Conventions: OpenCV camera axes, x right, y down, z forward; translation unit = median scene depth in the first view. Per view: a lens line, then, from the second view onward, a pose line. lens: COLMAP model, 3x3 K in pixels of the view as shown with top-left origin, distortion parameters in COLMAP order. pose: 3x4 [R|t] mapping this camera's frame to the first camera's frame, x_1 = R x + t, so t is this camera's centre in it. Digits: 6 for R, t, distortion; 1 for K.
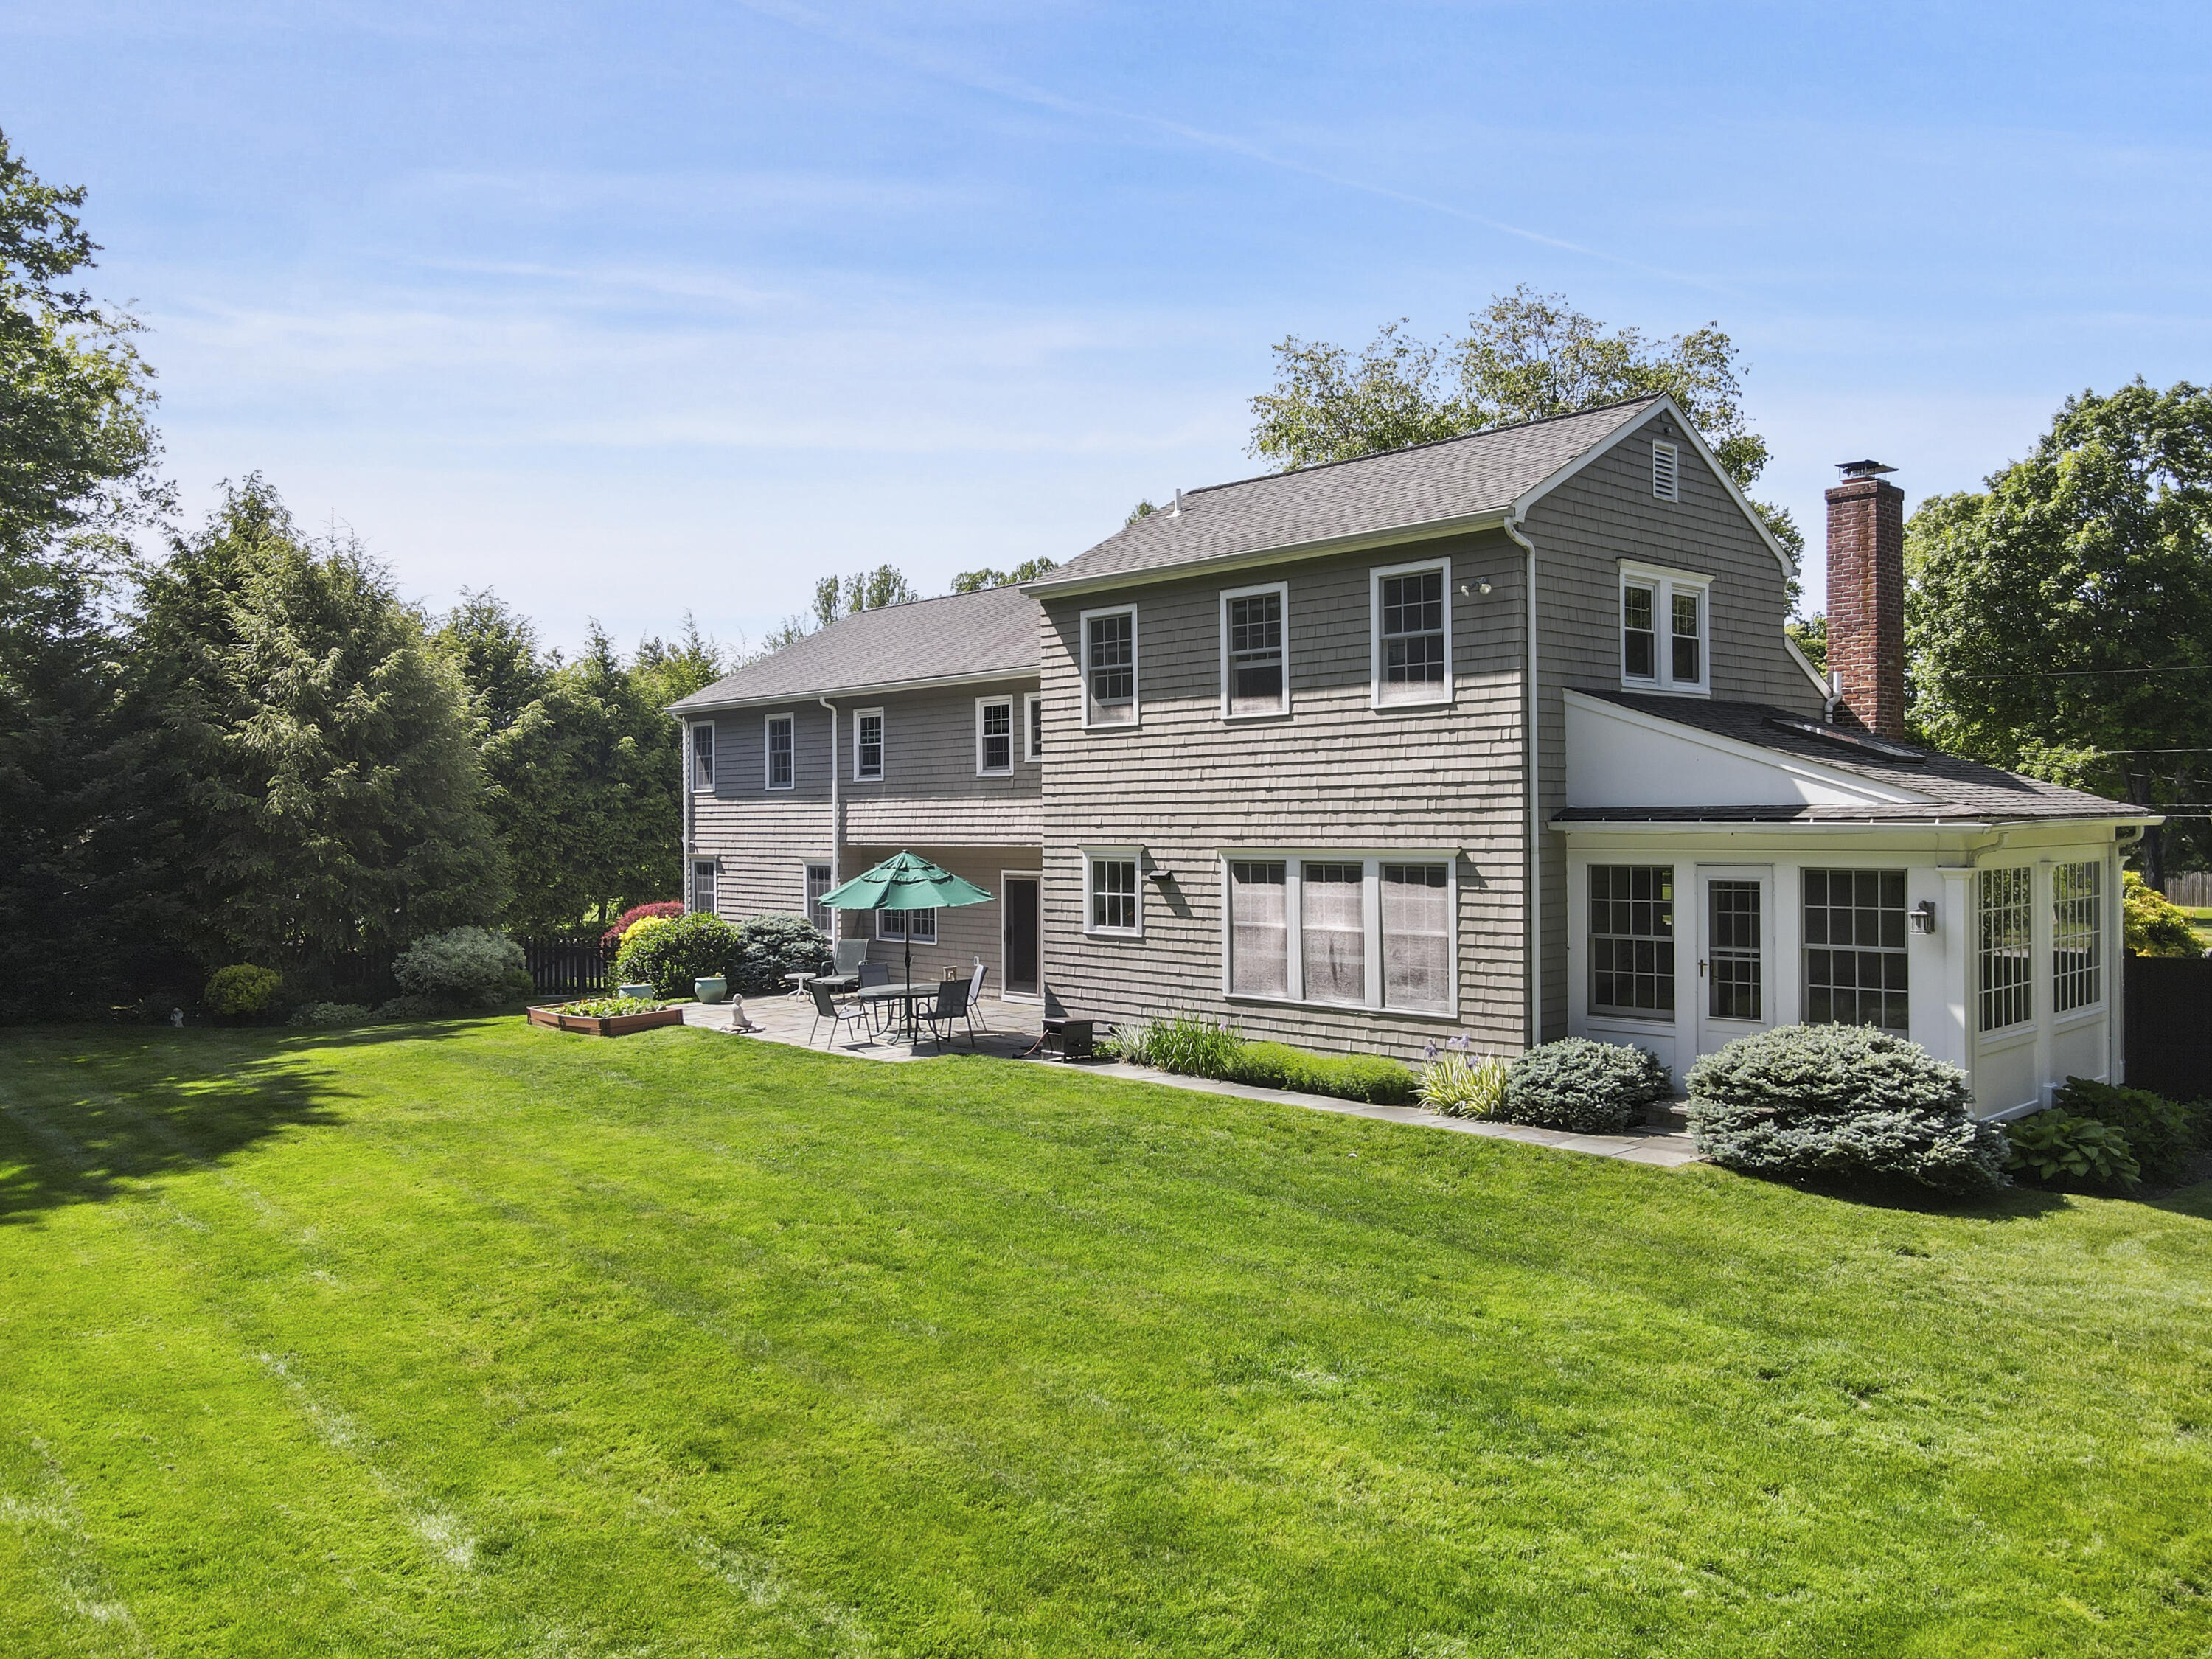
lens RADIAL K [[1638.6, 0, 1106.0], [0, 1638.6, 829.5], [0, 0, 1]] dist [-0.000805, 0.002131]
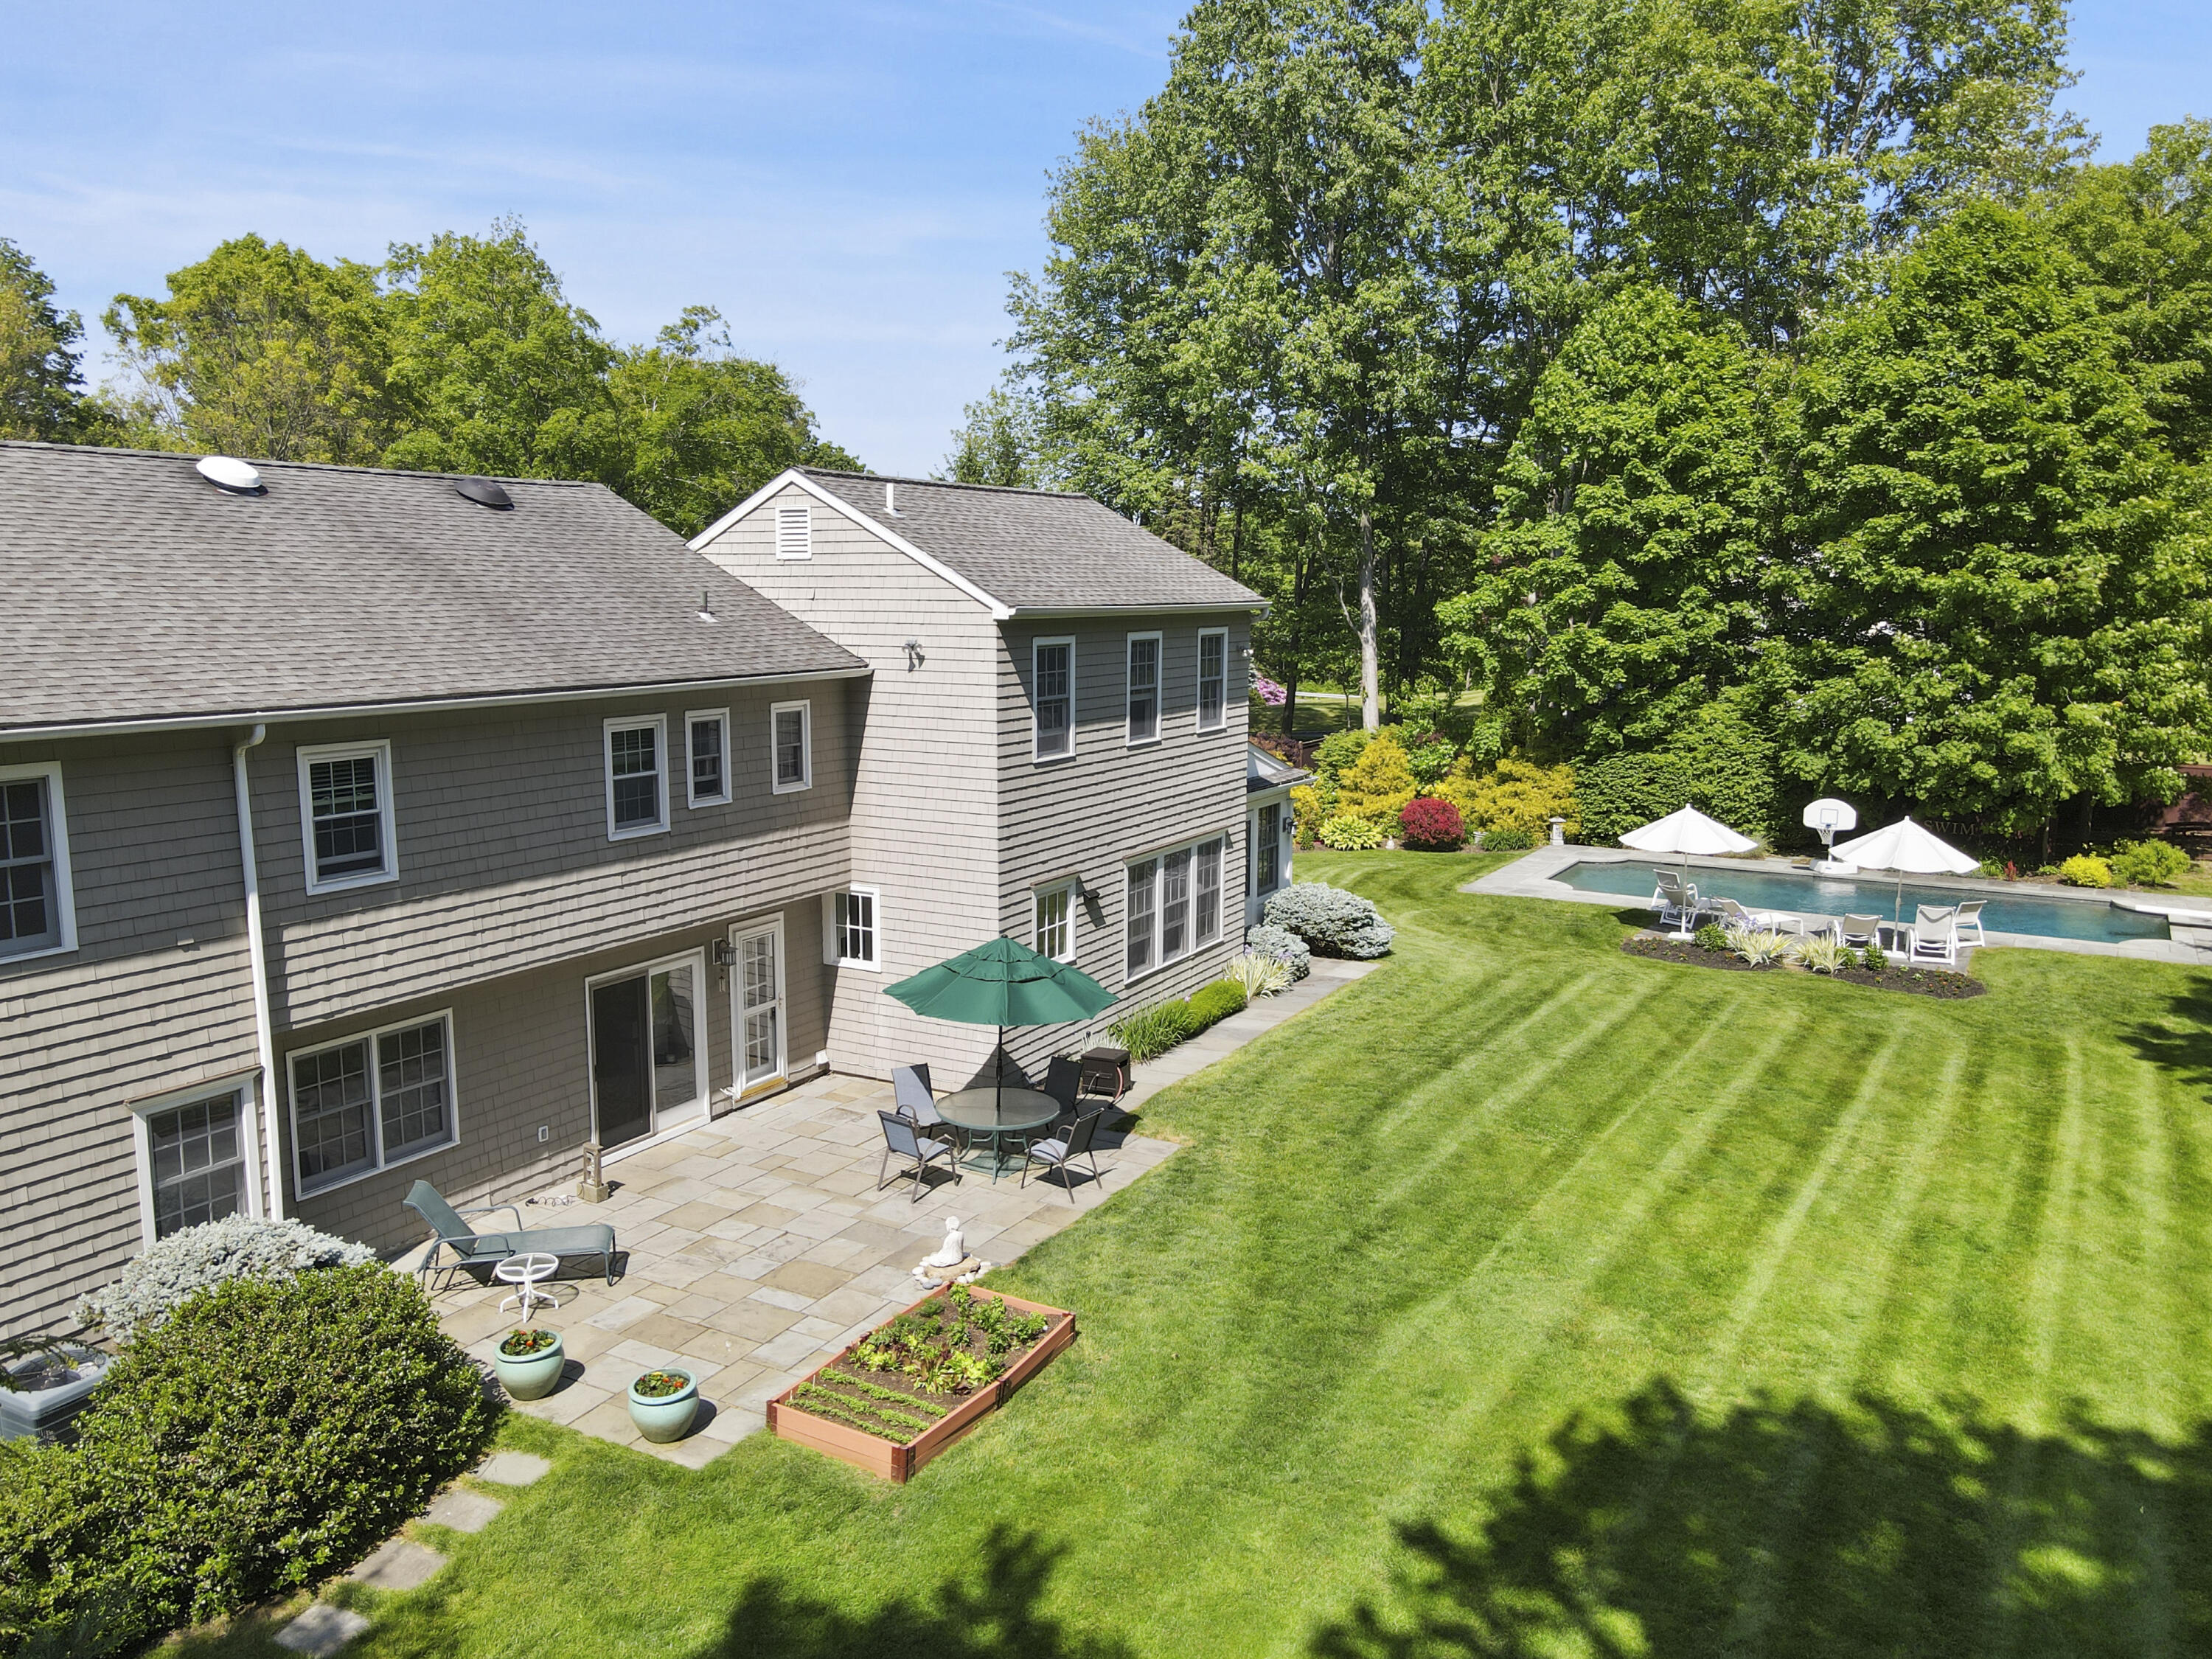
lens RADIAL K [[1631.1, 0, 1102.7], [0, 1631.1, 790.1], [0, 0, 1]] dist [0.004558, 0.001742]
pose [[-0.304291, -0.107802, 0.946460, -1.025684], [0.007519, 0.993273, 0.115551, -0.172466], [-0.952549, 0.042278, -0.301433, 1.393694]]
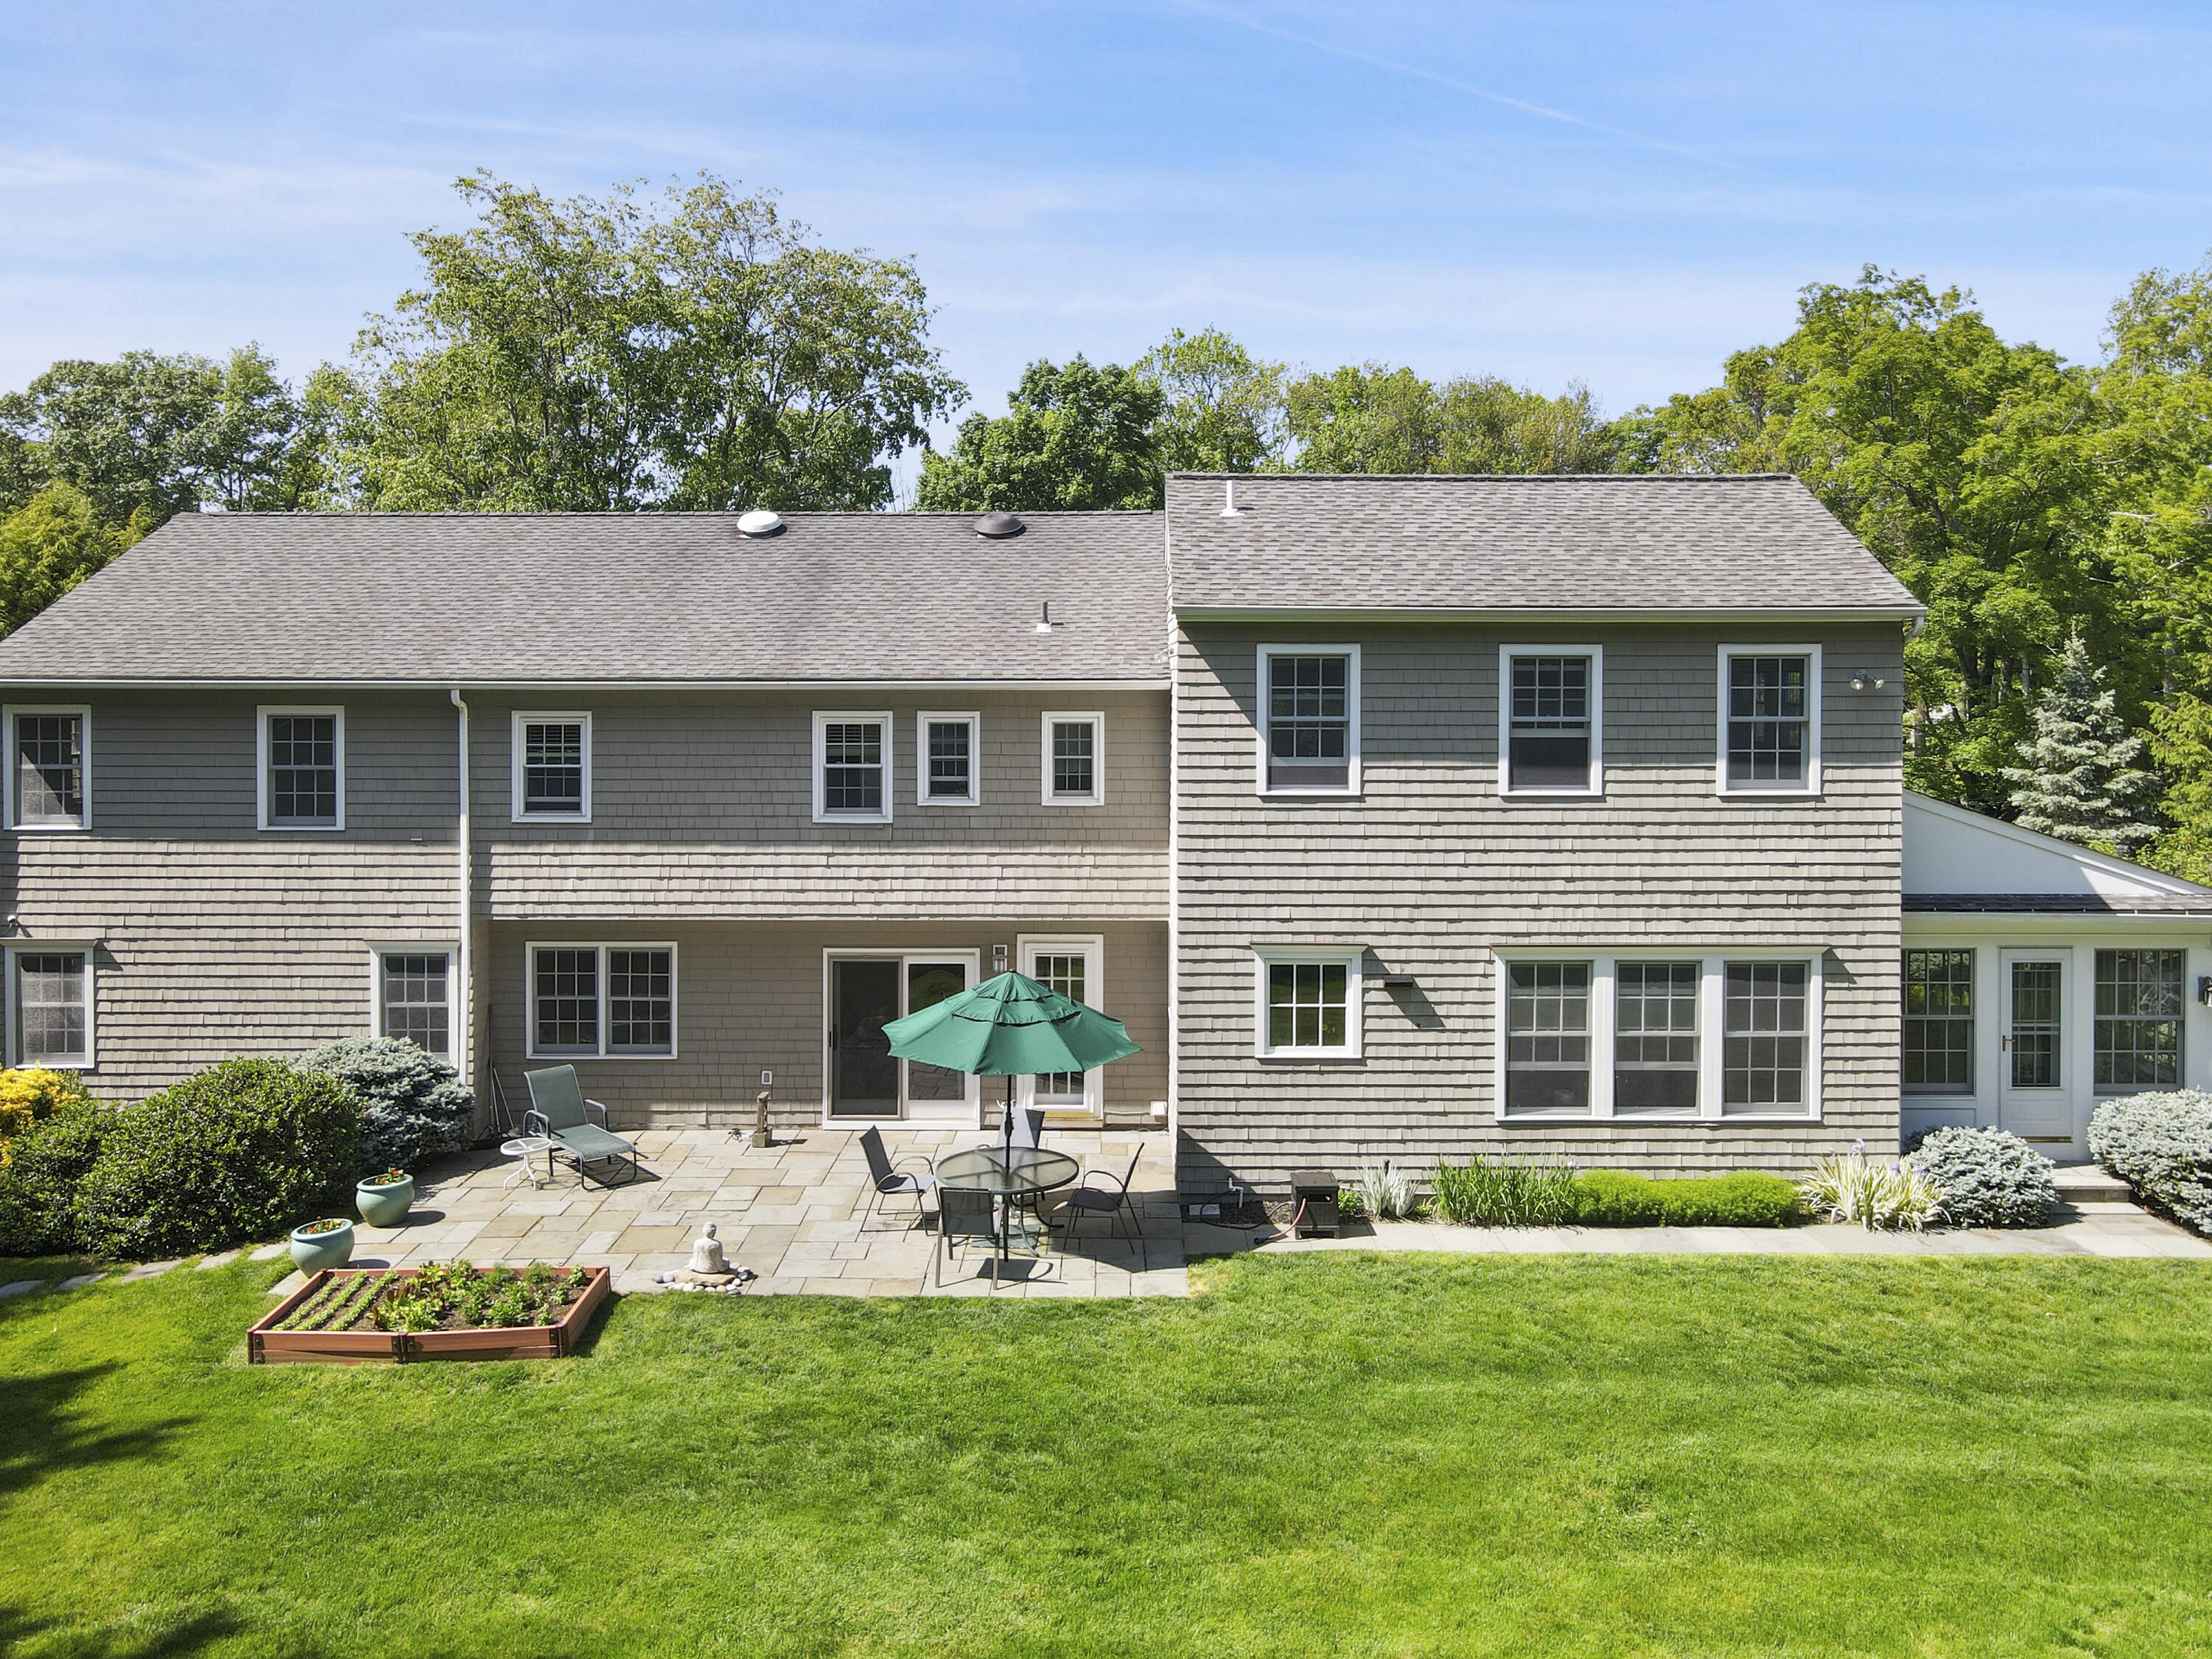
lens RADIAL K [[1679.1, 0, 1111.0], [0, 1679.1, 696.2], [0, 0, 1]] dist [0.000330, 0.004312]
pose [[0.684718, -0.000317, 0.728808, -0.719812], [-0.003417, 0.999988, 0.003646, -0.124370], [-0.728800, -0.004987, 0.684708, 0.565242]]
